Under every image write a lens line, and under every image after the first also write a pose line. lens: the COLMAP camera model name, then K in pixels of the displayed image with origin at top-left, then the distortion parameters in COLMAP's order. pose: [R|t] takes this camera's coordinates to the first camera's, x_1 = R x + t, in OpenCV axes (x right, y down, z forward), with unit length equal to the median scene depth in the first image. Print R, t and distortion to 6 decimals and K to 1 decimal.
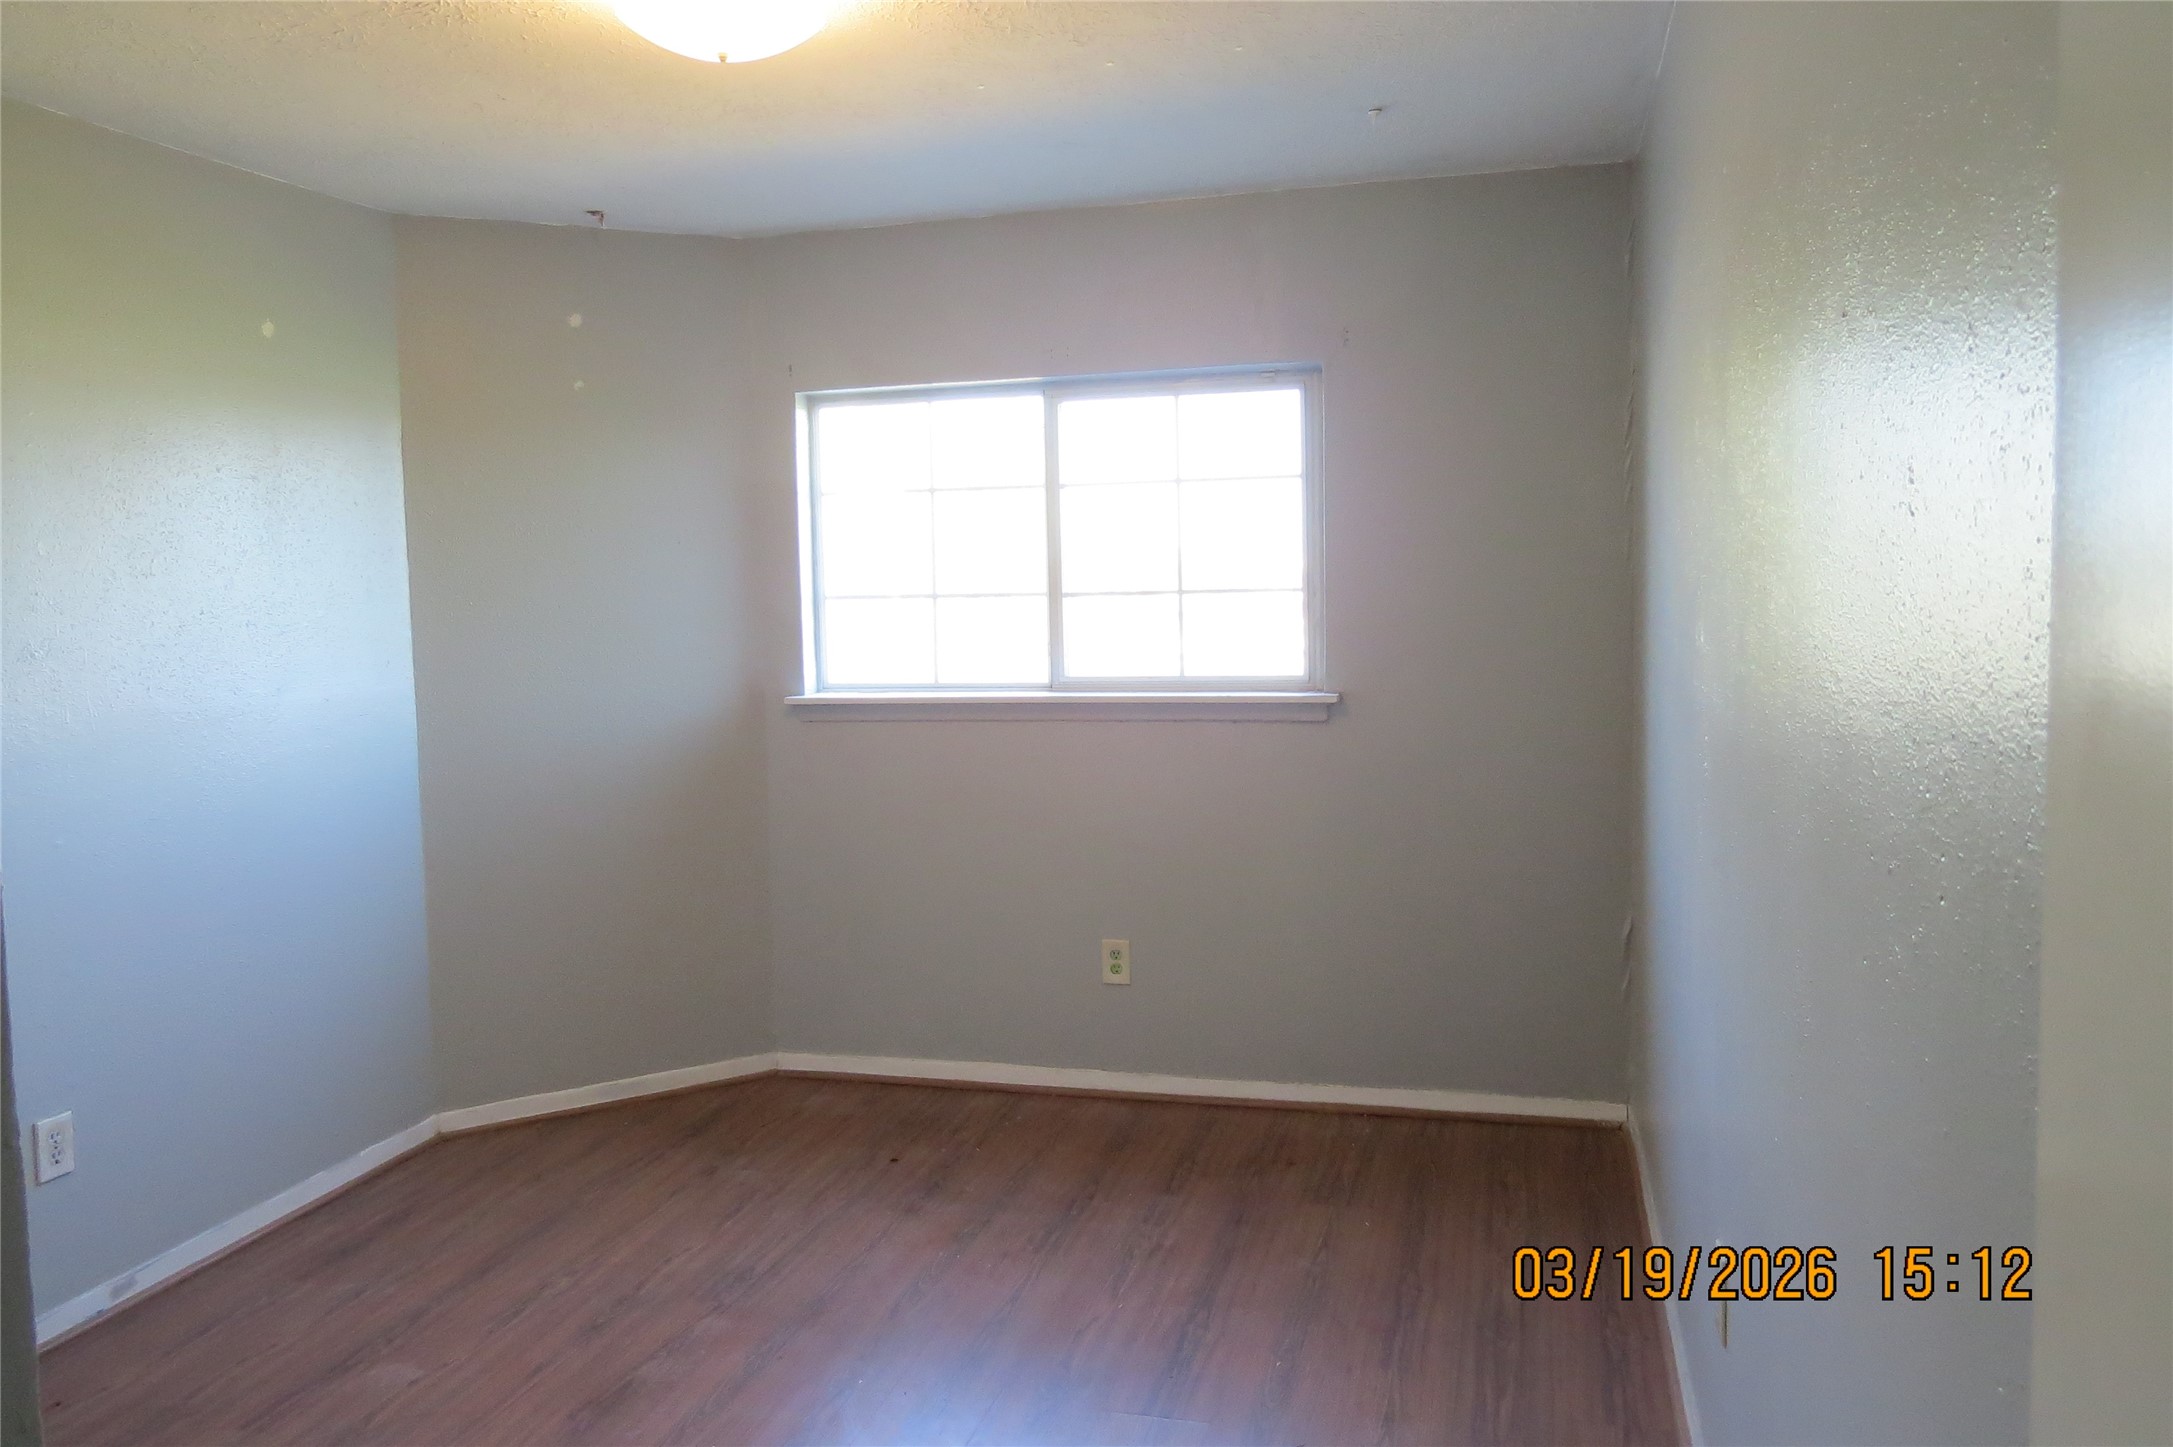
lens RADIAL K [[1588.0, 0, 1078.5], [0, 1588.0, 737.4], [0, 0, 1]] dist [0.006865, -0.037069]
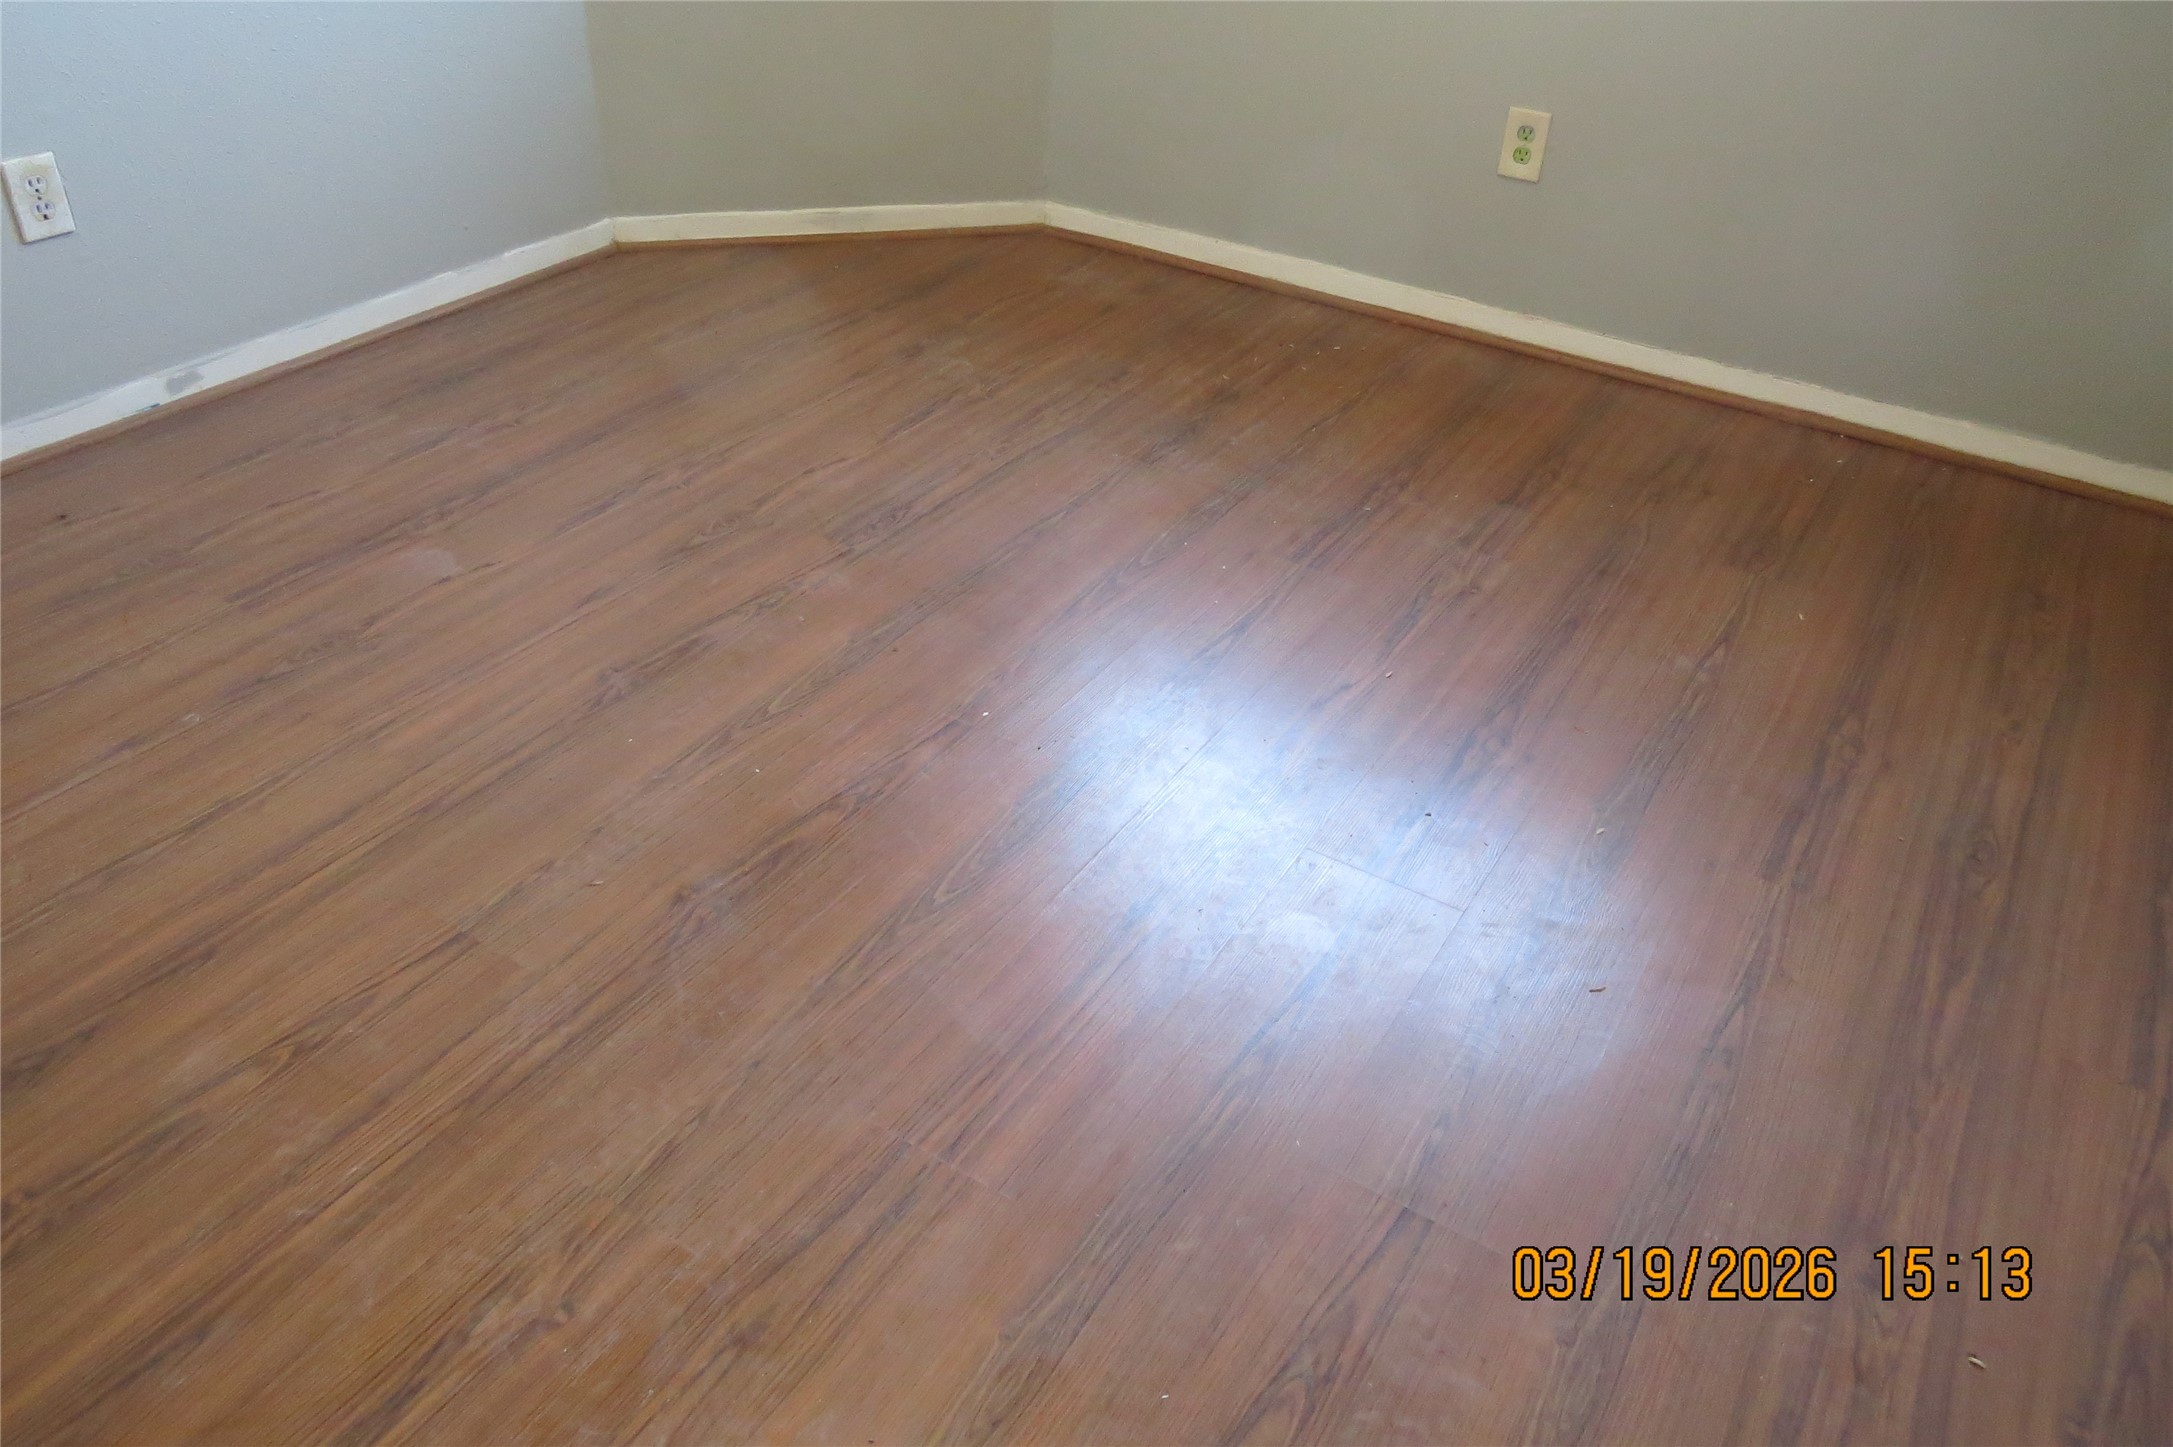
lens RADIAL K [[1588.0, 0, 1103.9], [0, 1588.0, 673.2], [0, 0, 1]] dist [0.006865, -0.037069]
pose [[0.959022, 0.211264, -0.188799, 0.034733], [-0.098368, 0.873166, 0.477394, 0.042795], [0.265709, -0.439260, 0.858166, 0.355964]]
